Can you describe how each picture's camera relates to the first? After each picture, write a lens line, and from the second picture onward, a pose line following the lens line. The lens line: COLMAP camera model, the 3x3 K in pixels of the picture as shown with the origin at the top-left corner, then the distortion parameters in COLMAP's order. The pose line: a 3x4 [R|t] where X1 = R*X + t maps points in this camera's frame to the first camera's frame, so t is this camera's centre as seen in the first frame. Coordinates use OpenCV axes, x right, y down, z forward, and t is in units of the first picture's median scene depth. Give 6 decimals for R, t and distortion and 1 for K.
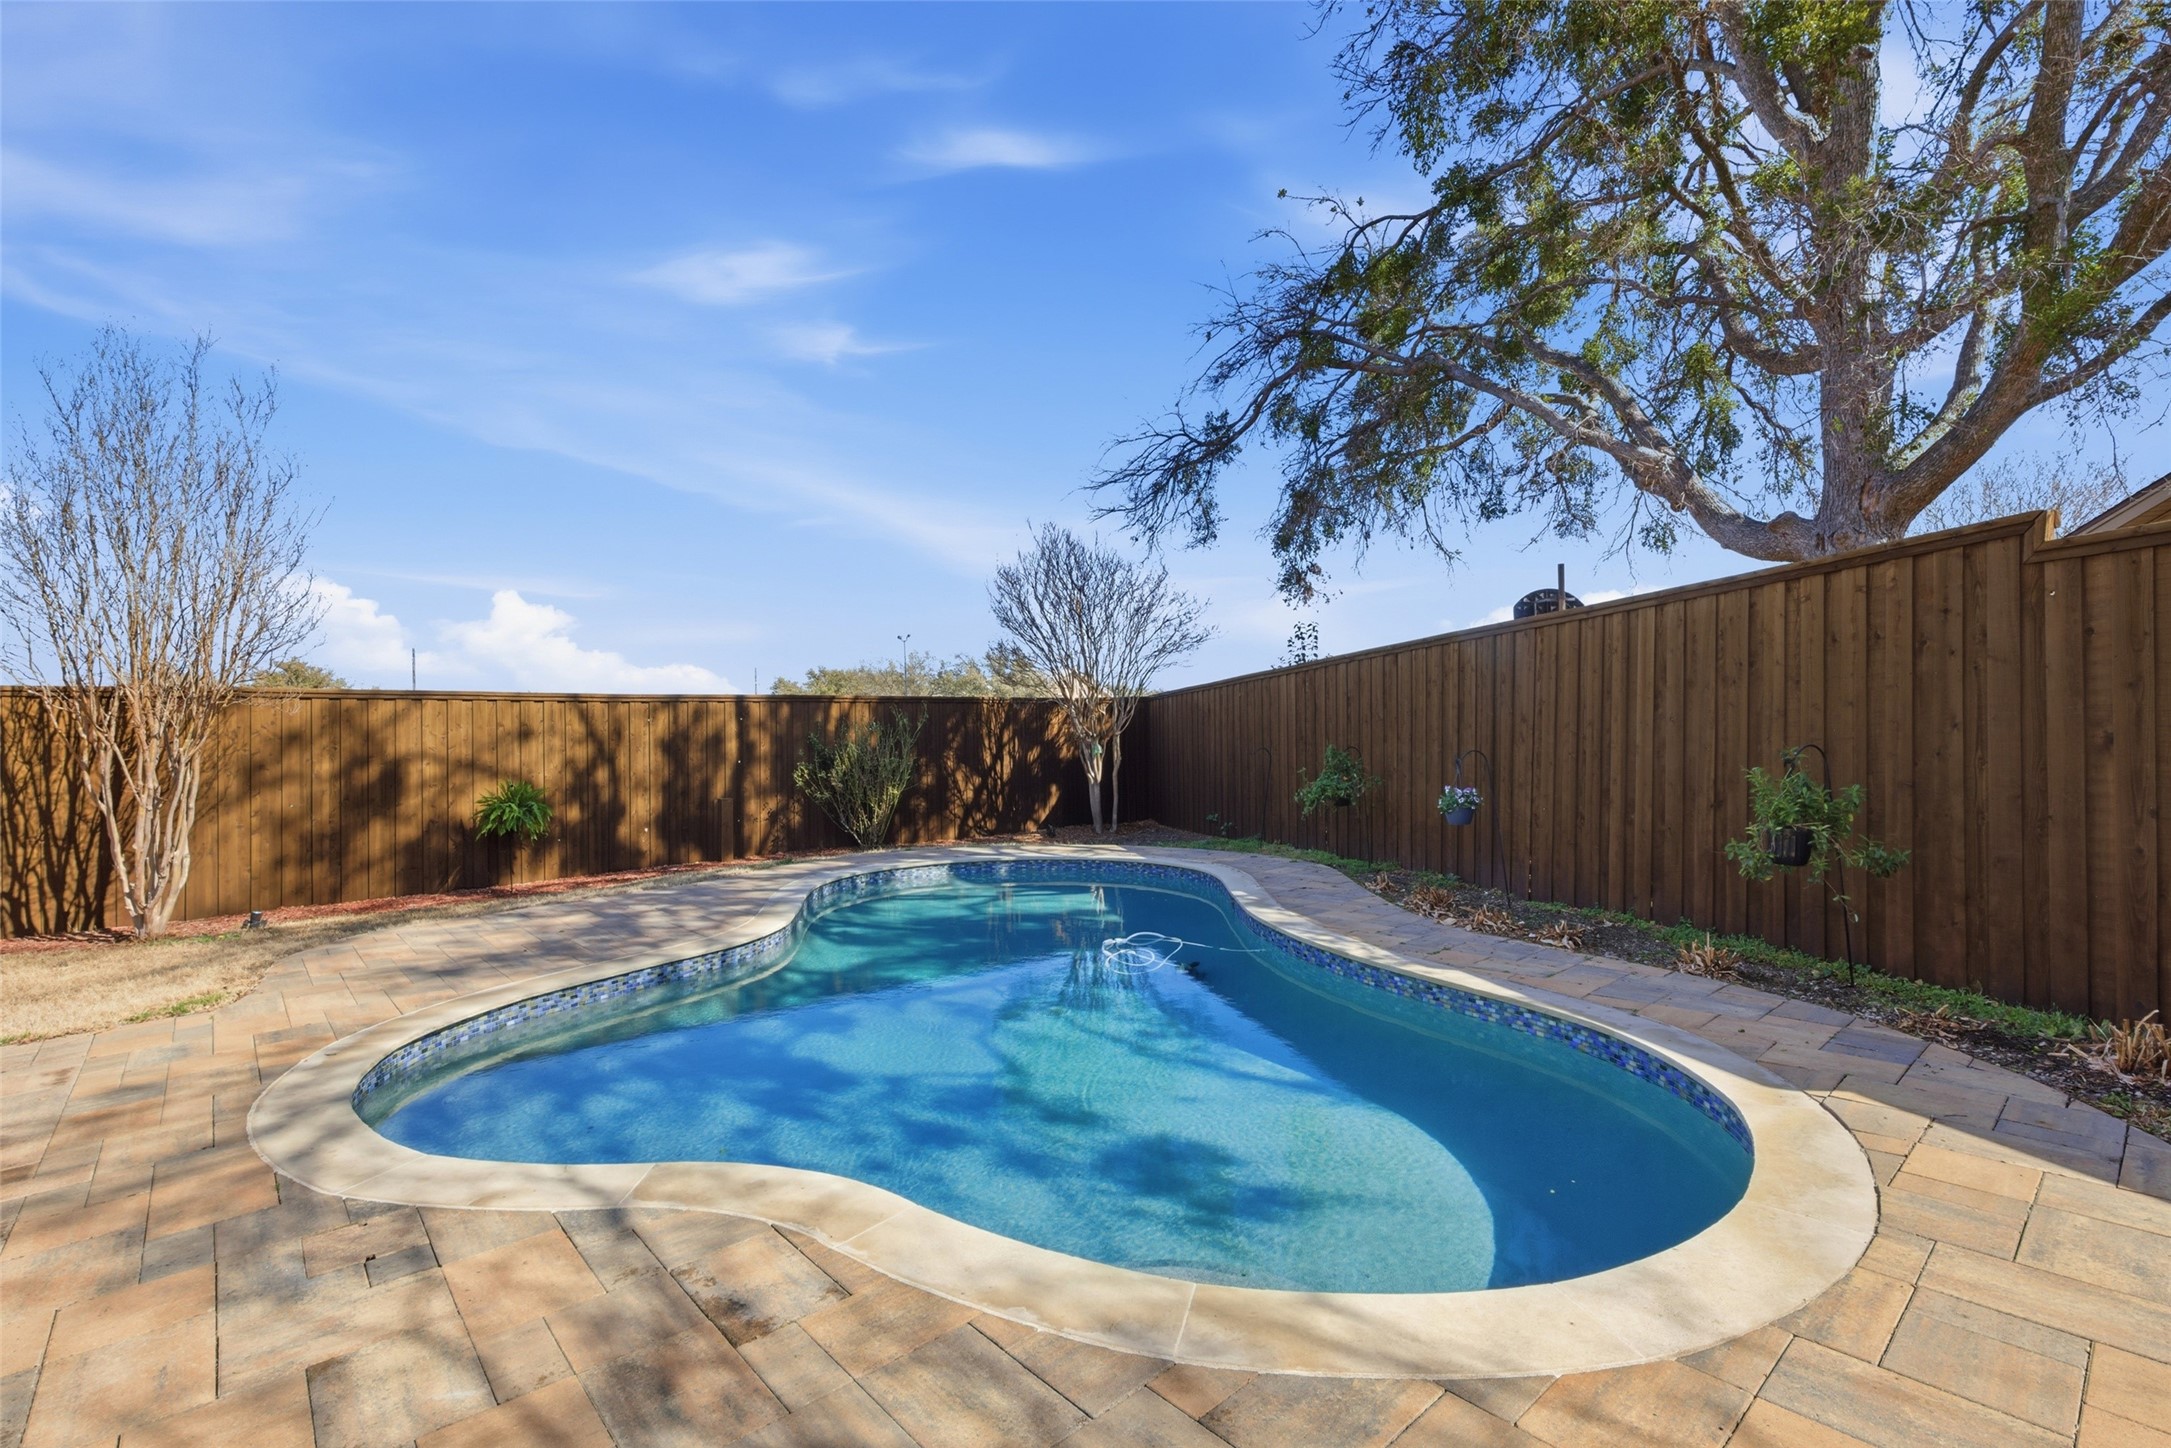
lens RADIAL K [[988.7, 0, 1088.6], [0, 988.7, 704.4], [0, 0, 1]] dist [0.000120, -0.000160]
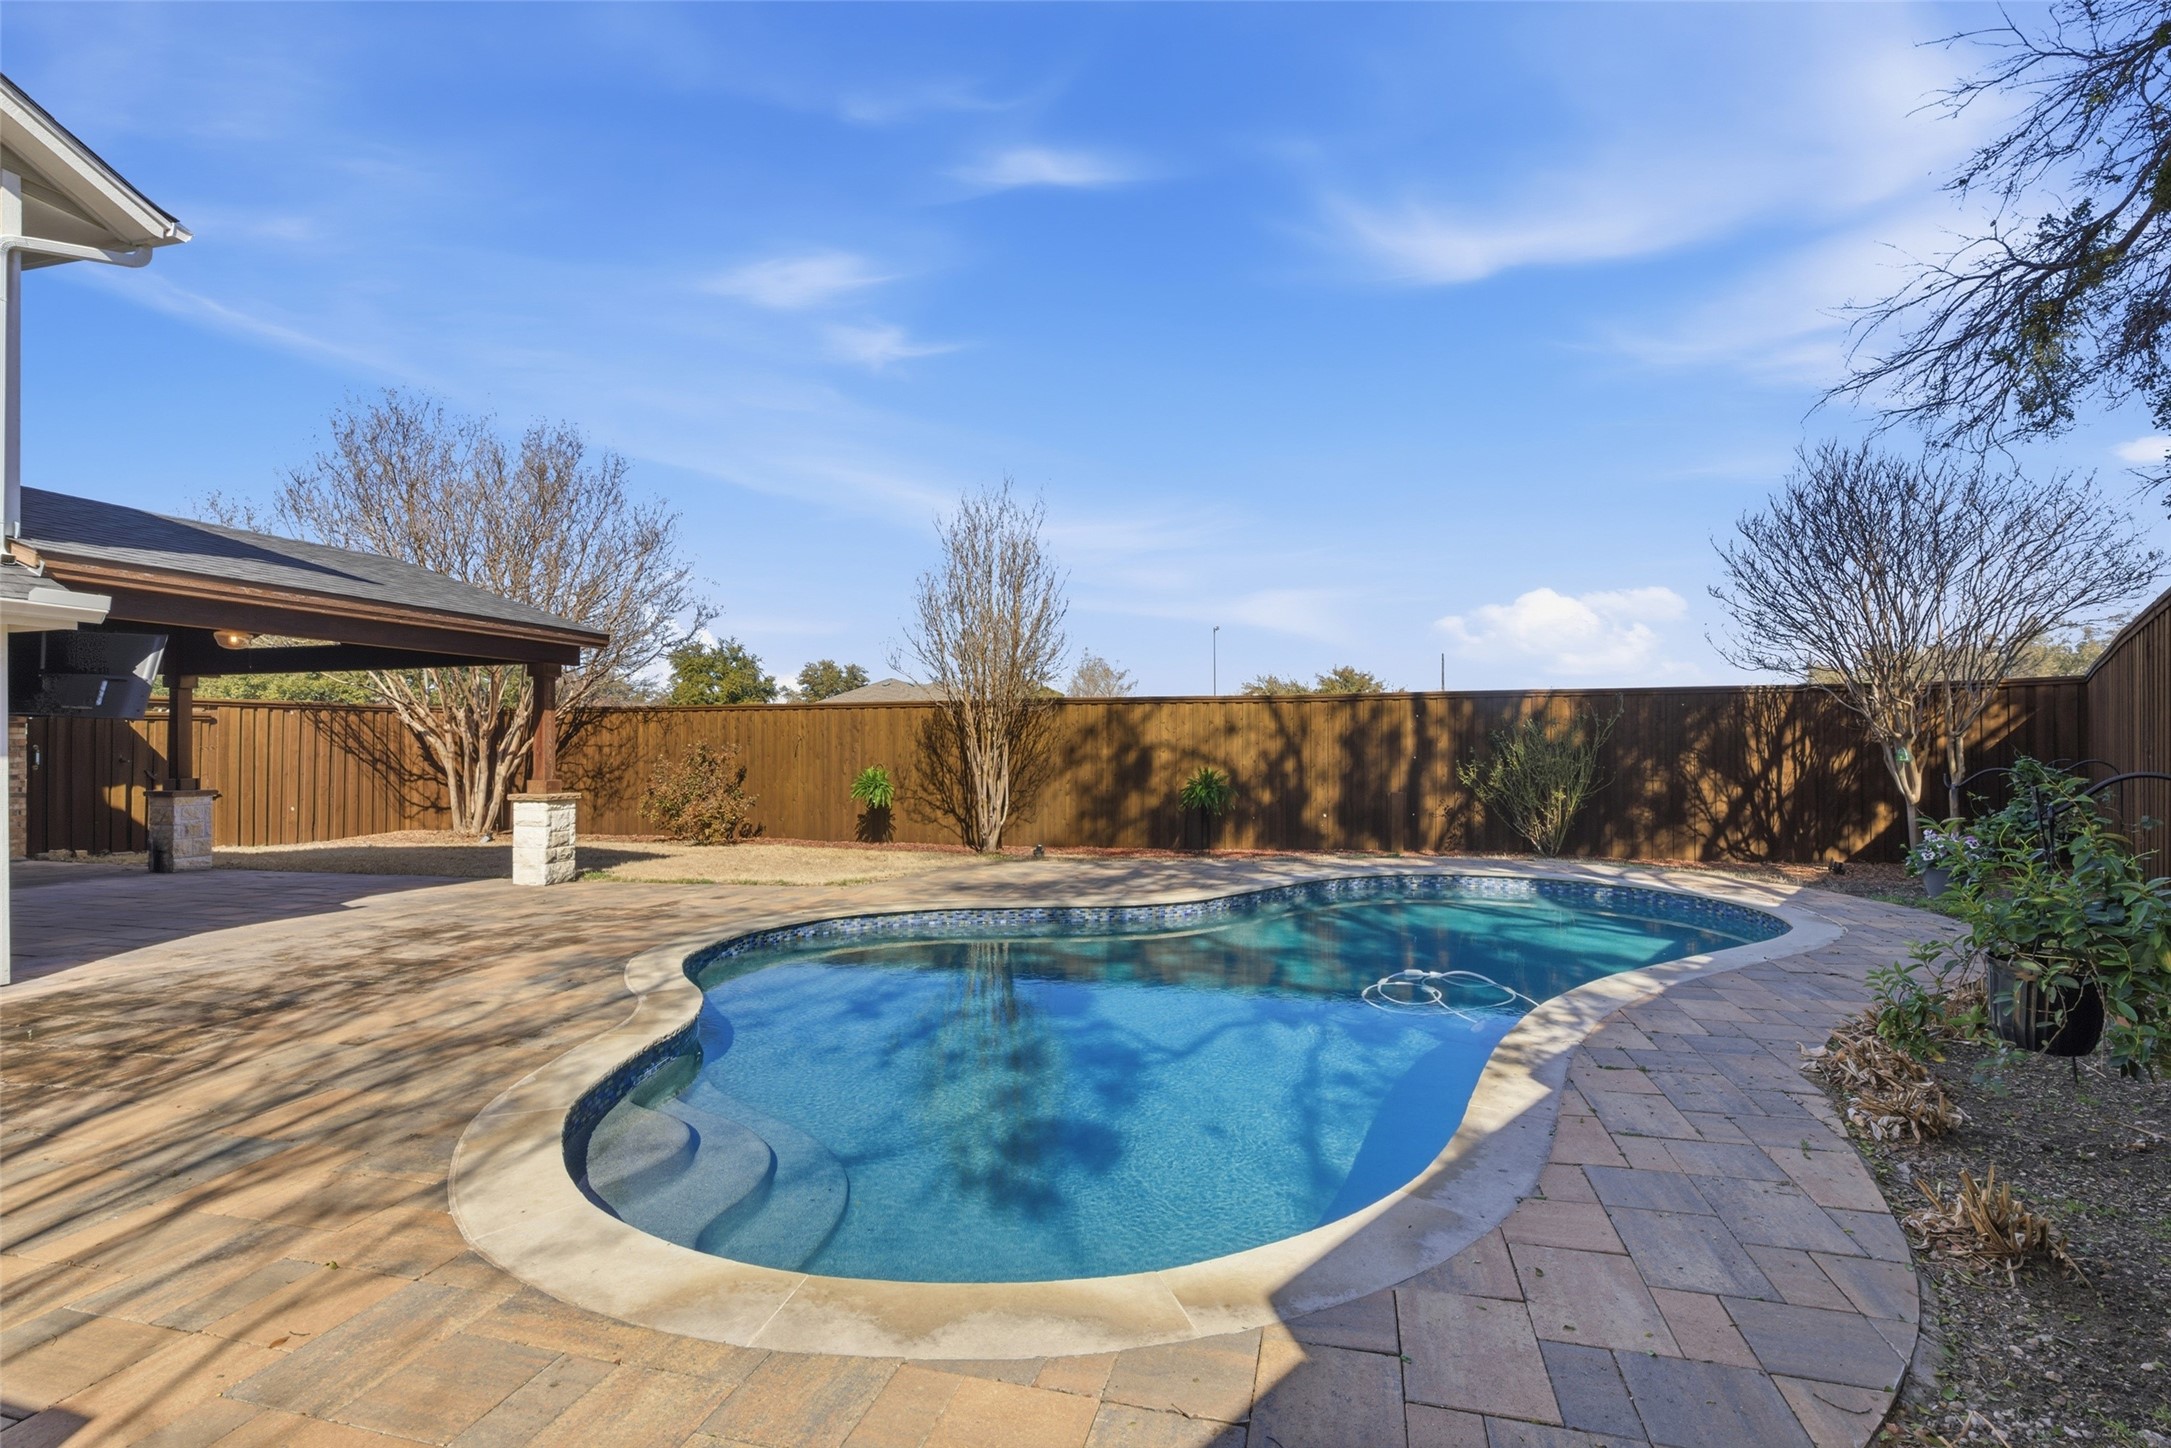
lens RADIAL K [[985.9, 0, 1086.8], [0, 985.9, 736.4], [0, 0, 1]] dist [-0.002190, 0.000205]
pose [[0.546490, 0.011882, -0.837381, 0.363215], [0.019281, 0.999456, 0.026765, 0.002136], [0.837244, -0.030772, 0.545963, 0.178624]]
